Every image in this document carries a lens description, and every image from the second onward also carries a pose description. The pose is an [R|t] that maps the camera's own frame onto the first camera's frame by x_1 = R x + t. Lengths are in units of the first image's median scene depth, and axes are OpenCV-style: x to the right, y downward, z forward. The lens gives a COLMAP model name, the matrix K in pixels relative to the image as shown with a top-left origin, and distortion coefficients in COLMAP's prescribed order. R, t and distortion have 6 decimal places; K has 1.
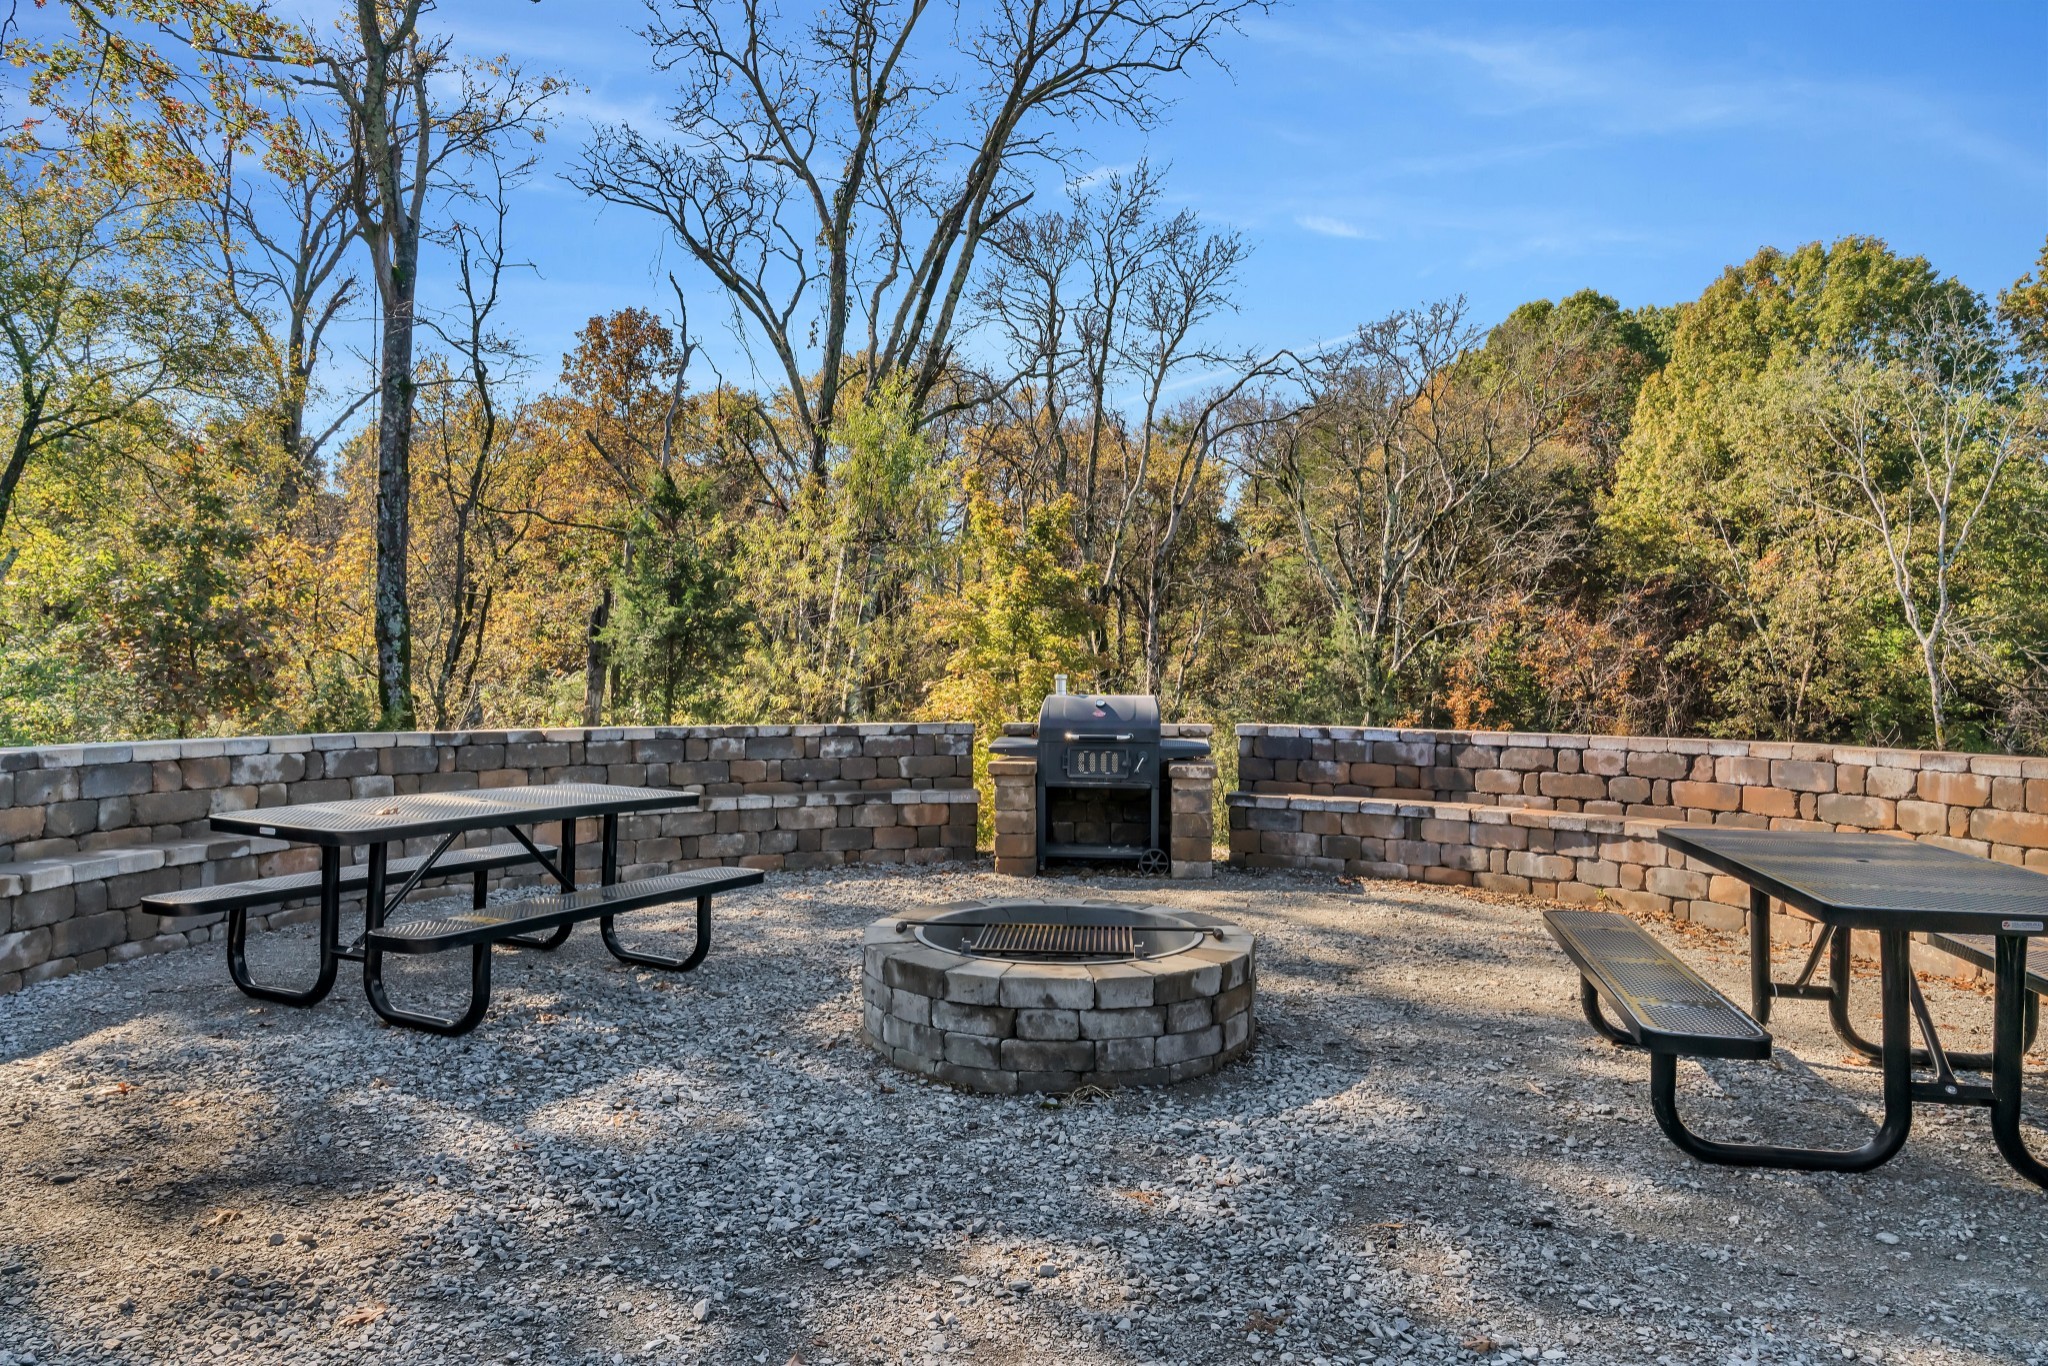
lens RADIAL K [[1160.1, 0, 1028.8], [0, 1160.1, 687.4], [0, 0, 1]] dist [0.027130, 0.002123]
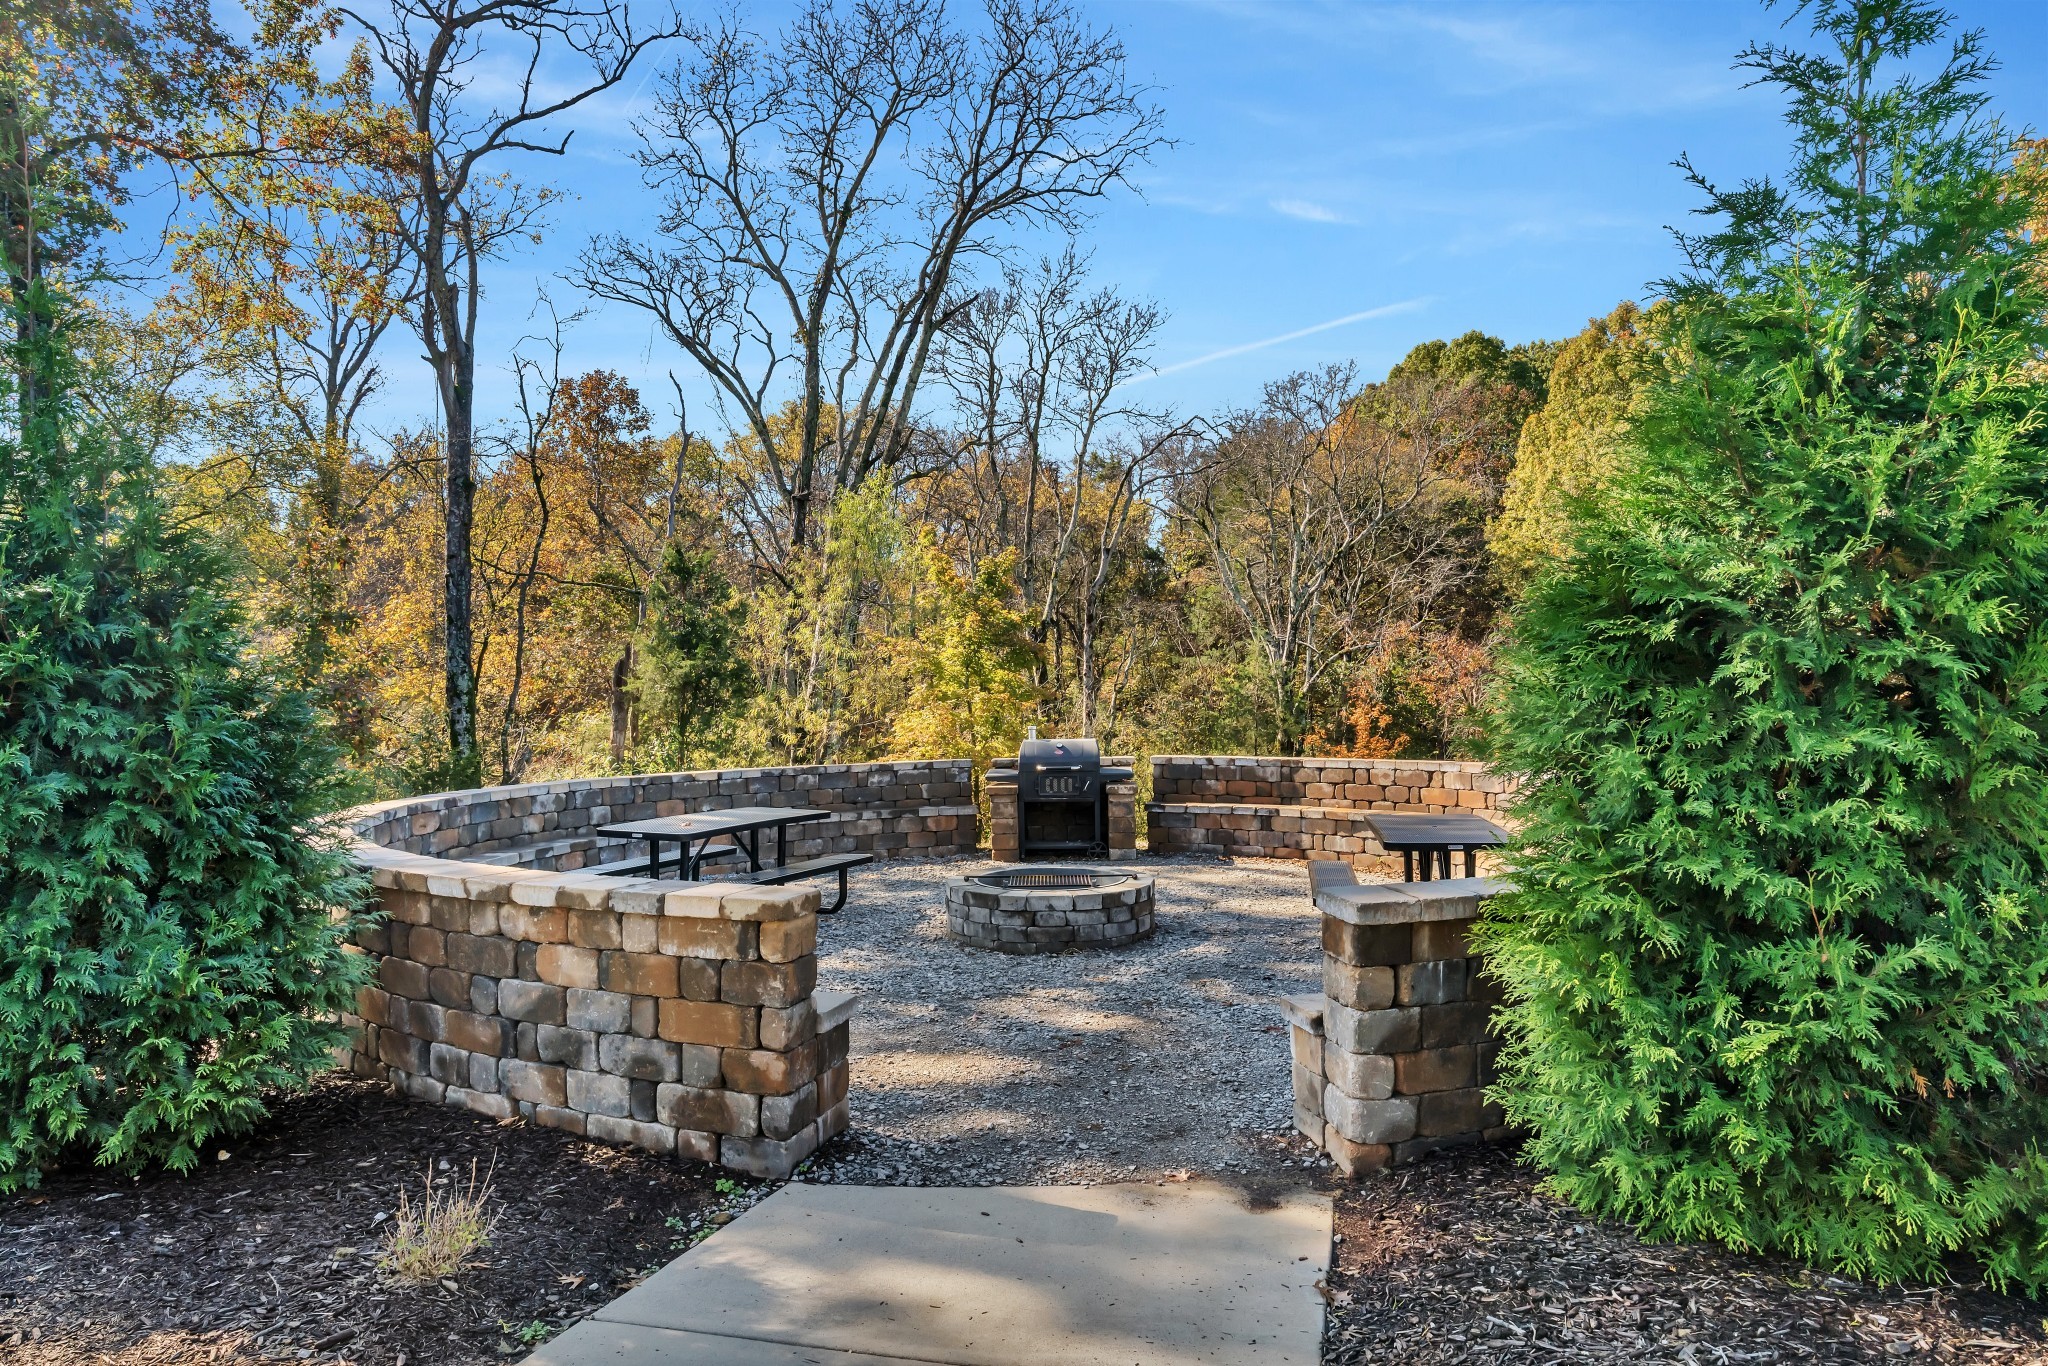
lens RADIAL K [[1160.1, 0, 1021.8], [0, 1160.1, 690.8], [0, 0, 1]] dist [0.027130, 0.002123]
pose [[0.998472, -0.021751, 0.050809, -0.019821], [0.022328, 0.999692, -0.010826, -0.013335], [-0.050558, 0.011944, 0.998650, -0.158262]]
